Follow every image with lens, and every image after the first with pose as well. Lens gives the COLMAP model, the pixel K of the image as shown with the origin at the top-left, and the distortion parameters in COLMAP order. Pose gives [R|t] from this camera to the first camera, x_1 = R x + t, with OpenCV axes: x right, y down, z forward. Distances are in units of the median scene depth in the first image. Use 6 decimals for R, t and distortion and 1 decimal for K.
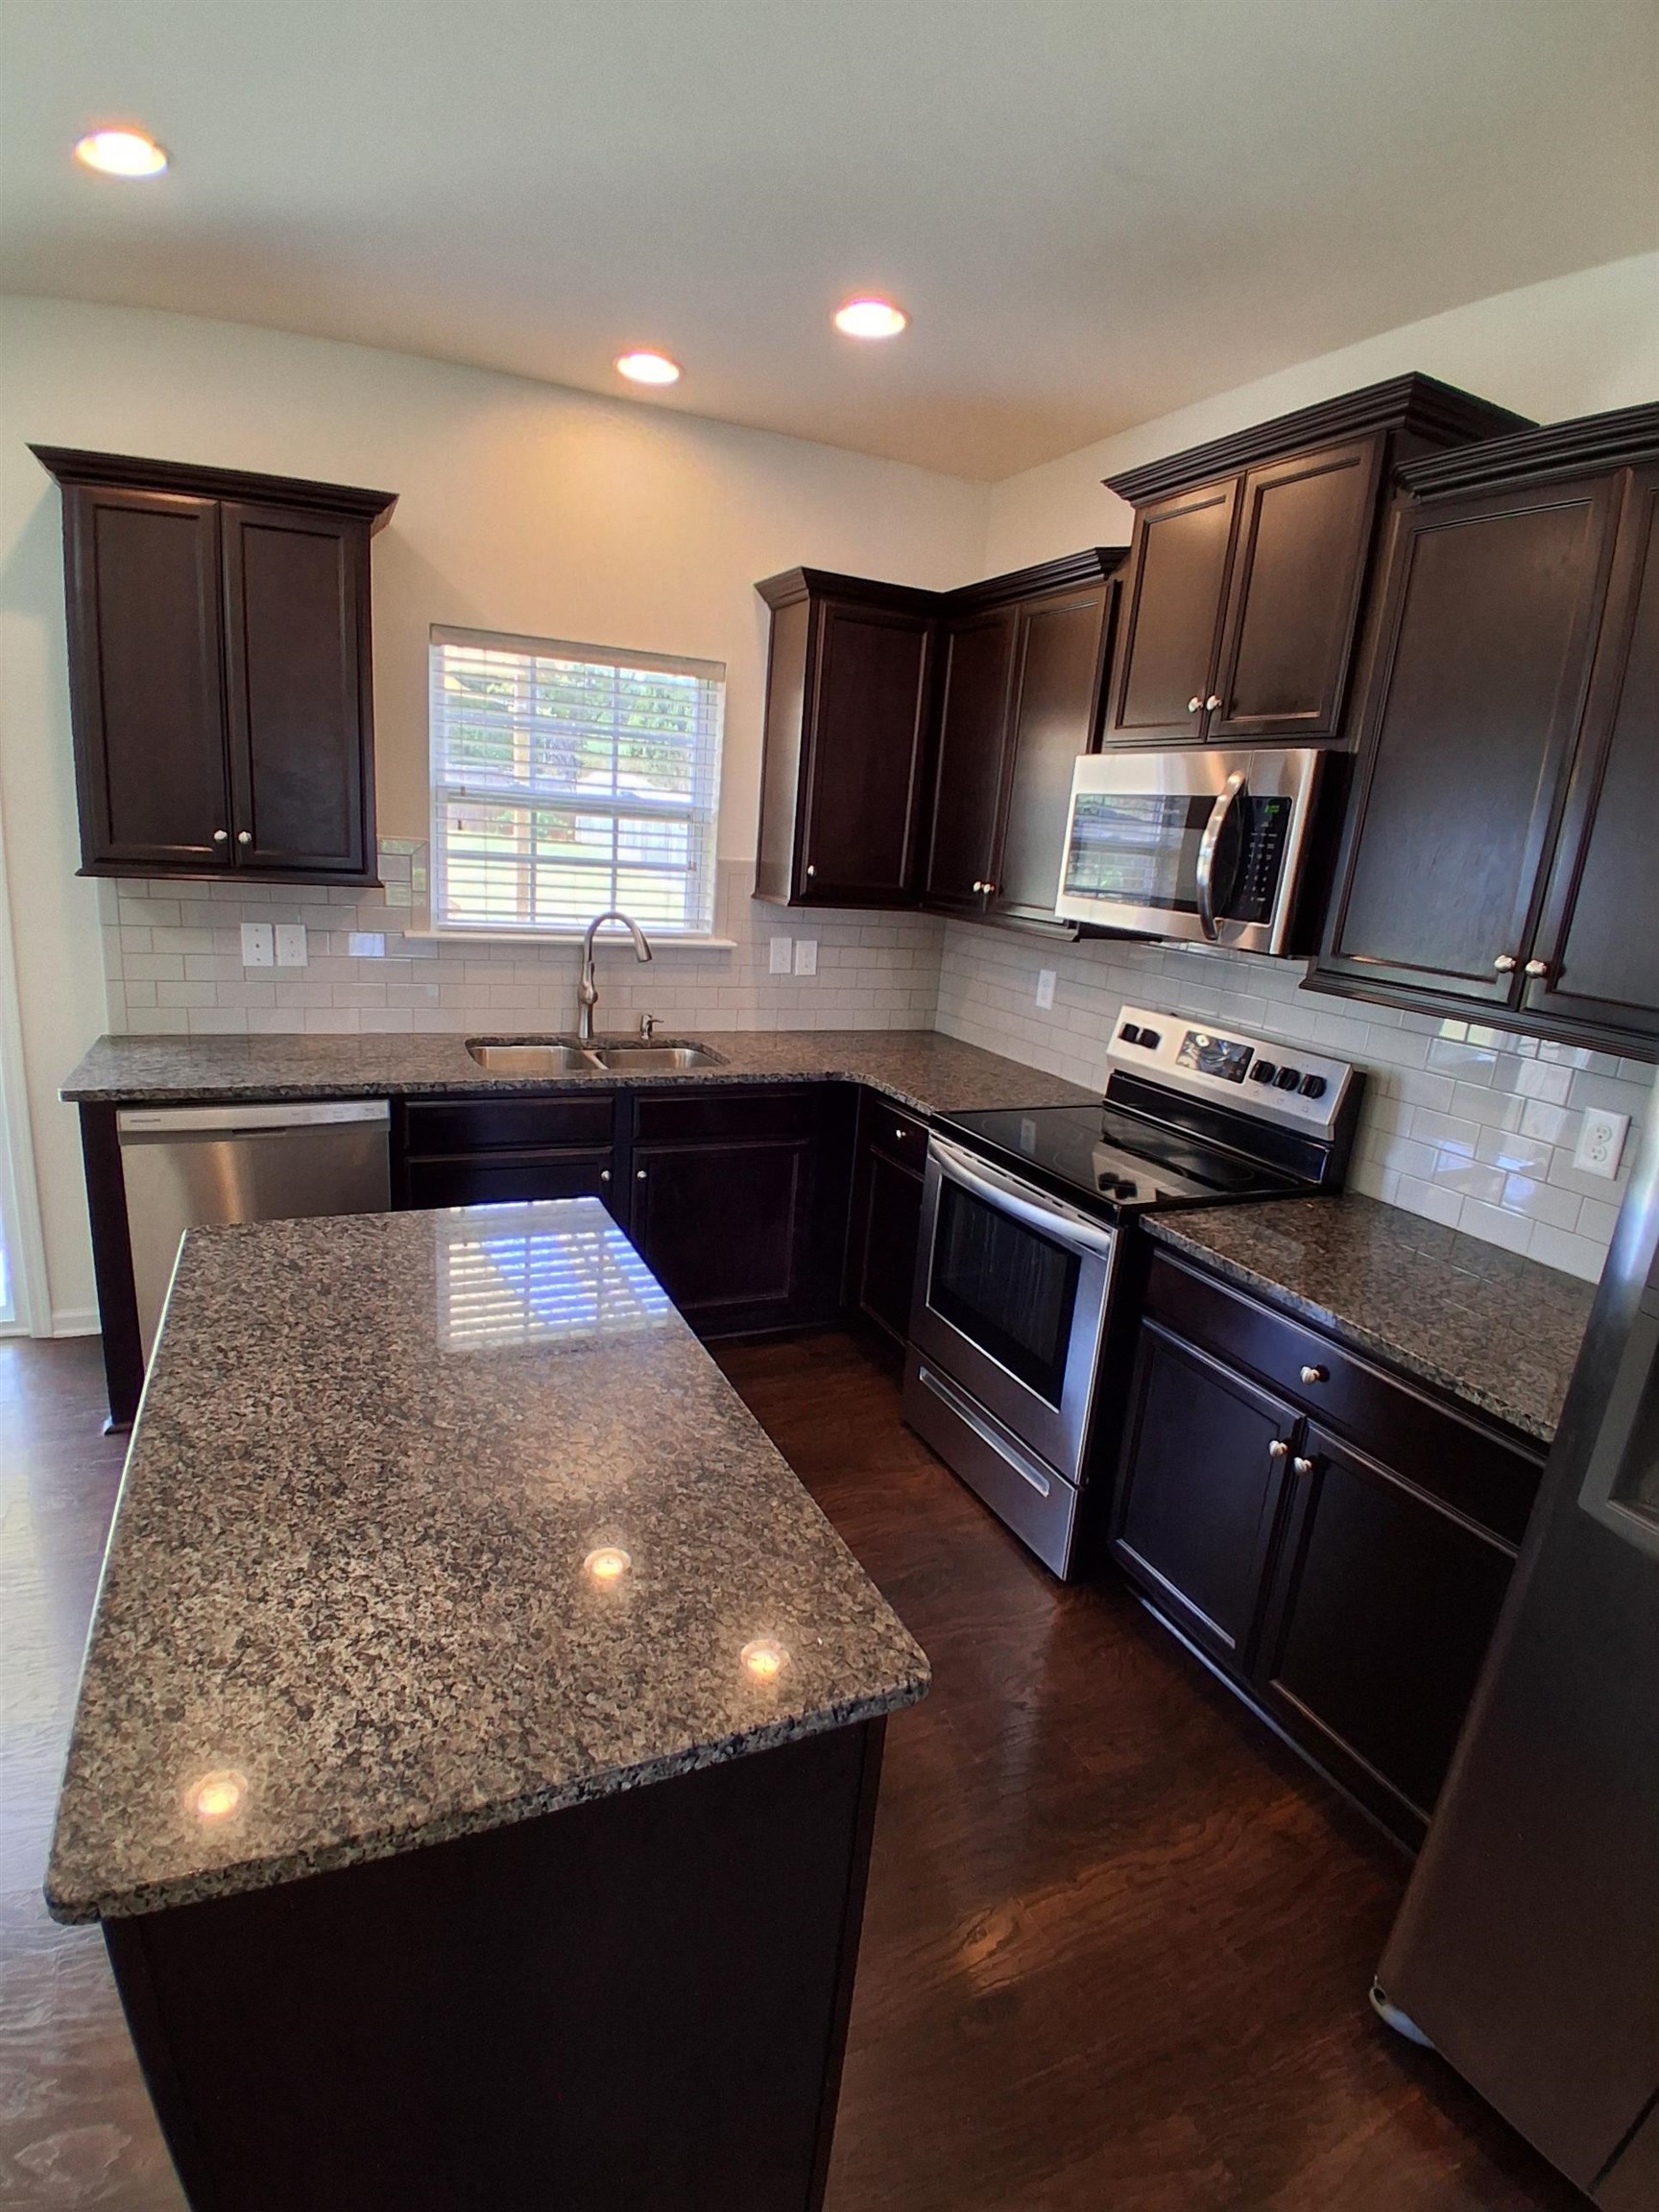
lens RADIAL K [[1097.2, 0, 814.8], [0, 1097.2, 1106.3], [0, 0, 1]] dist [-0.003025, -0.000327]
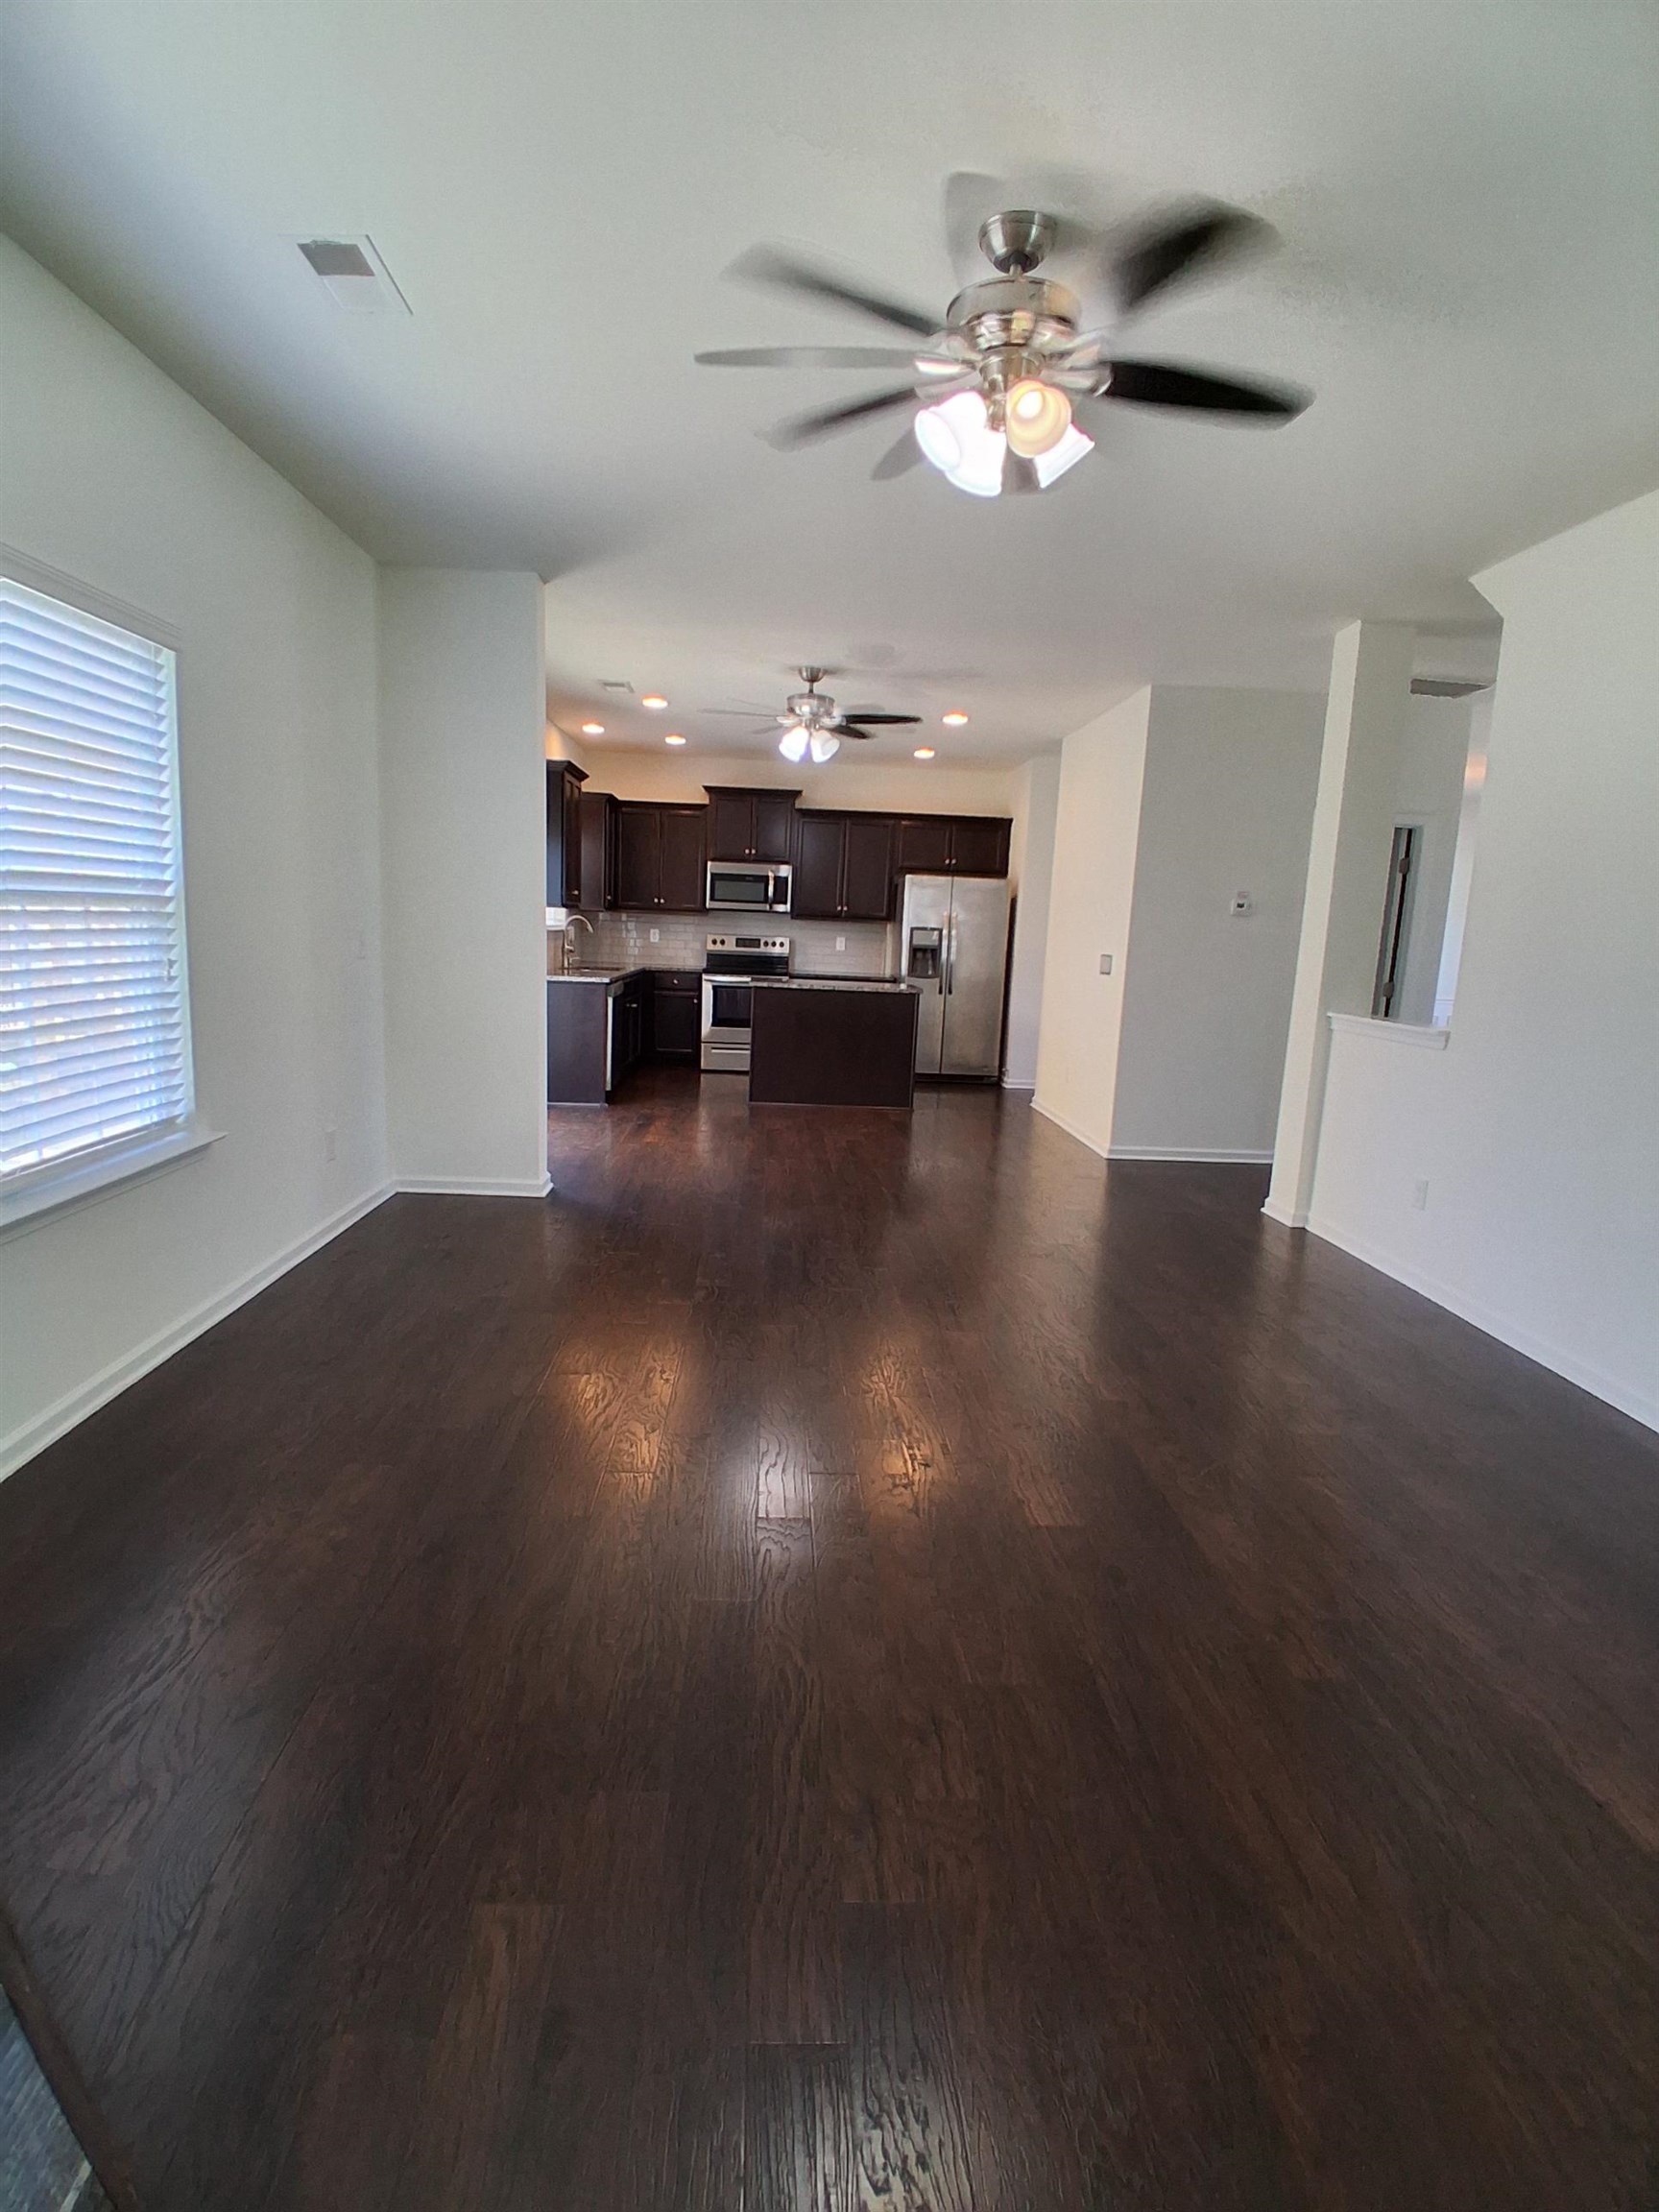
lens RADIAL K [[1097.2, 0, 814.8], [0, 1097.2, 1106.3], [0, 0, 1]] dist [-0.003025, -0.000327]
pose [[0.389515, -0.219557, 0.894468, -3.001281], [0.219336, 0.965343, 0.141439, 0.013535], [-0.894522, 0.141096, 0.424172, -0.697851]]
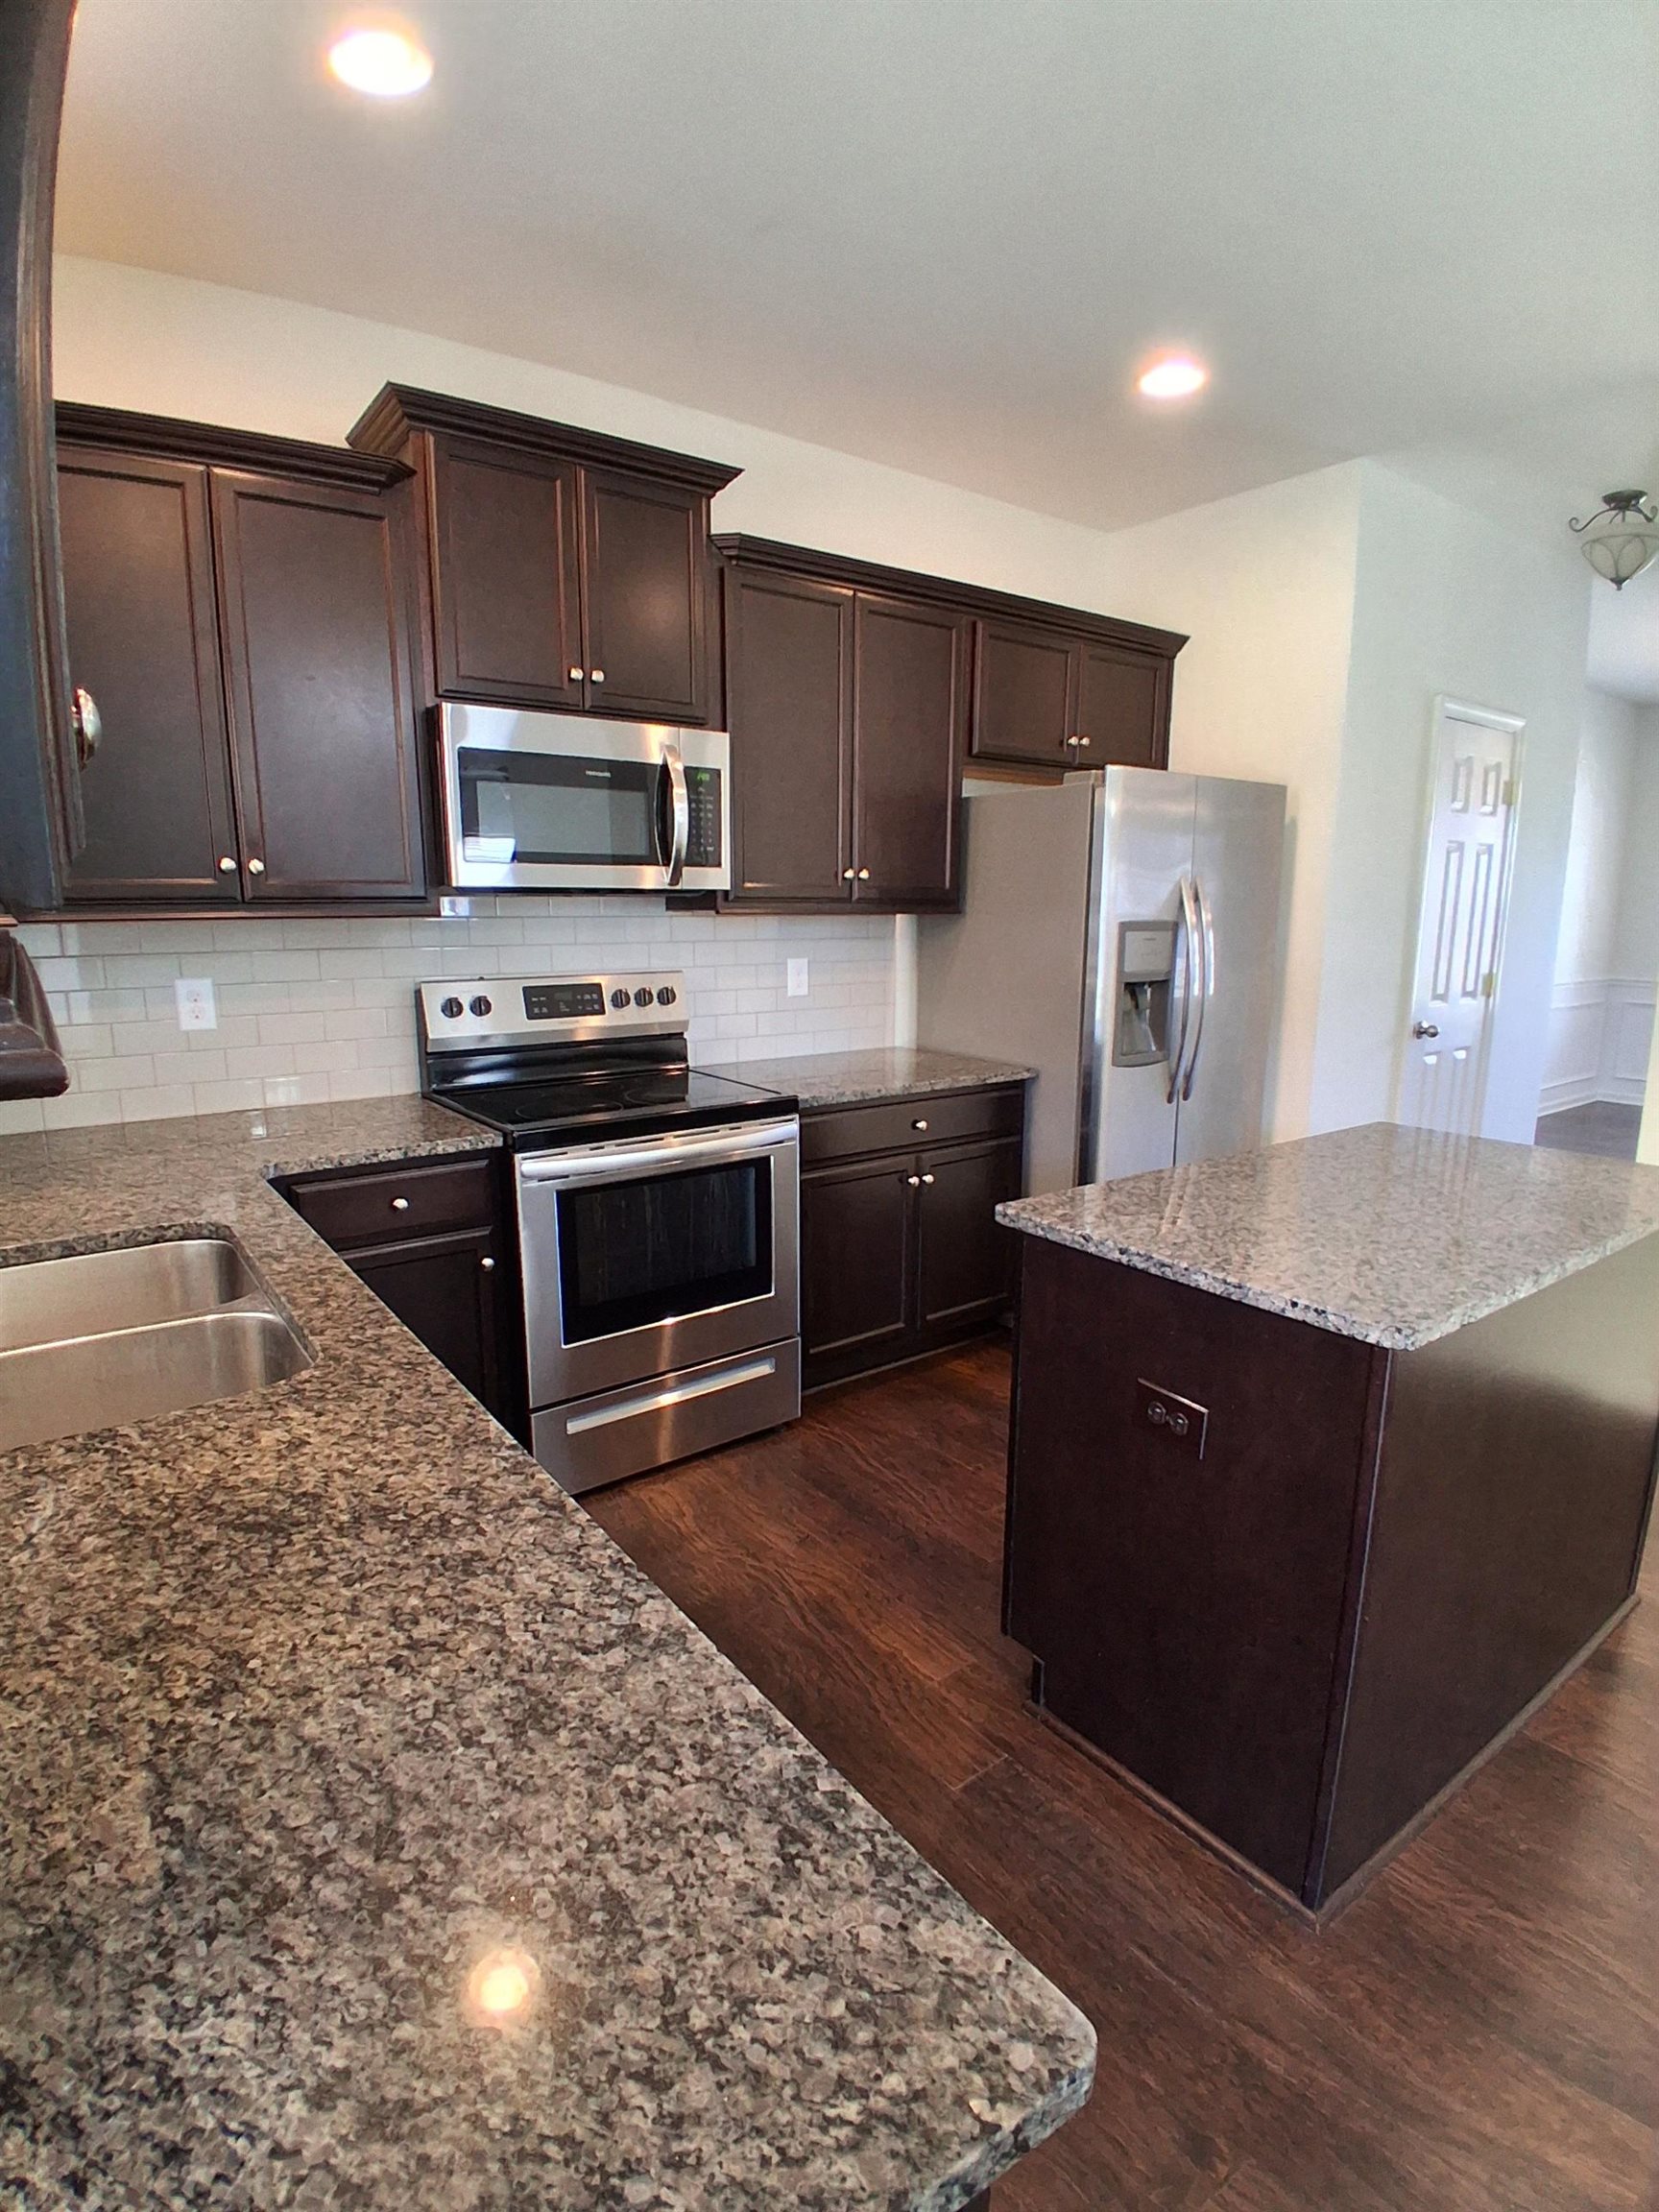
lens RADIAL K [[1097.2, 0, 814.8], [0, 1097.2, 1106.3], [0, 0, 1]] dist [-0.003025, -0.000327]
pose [[-0.196676, -0.261876, 0.944849, -0.754499], [0.223464, 0.926335, 0.303260, -0.225969], [-0.954664, 0.270784, -0.123668, 0.933673]]
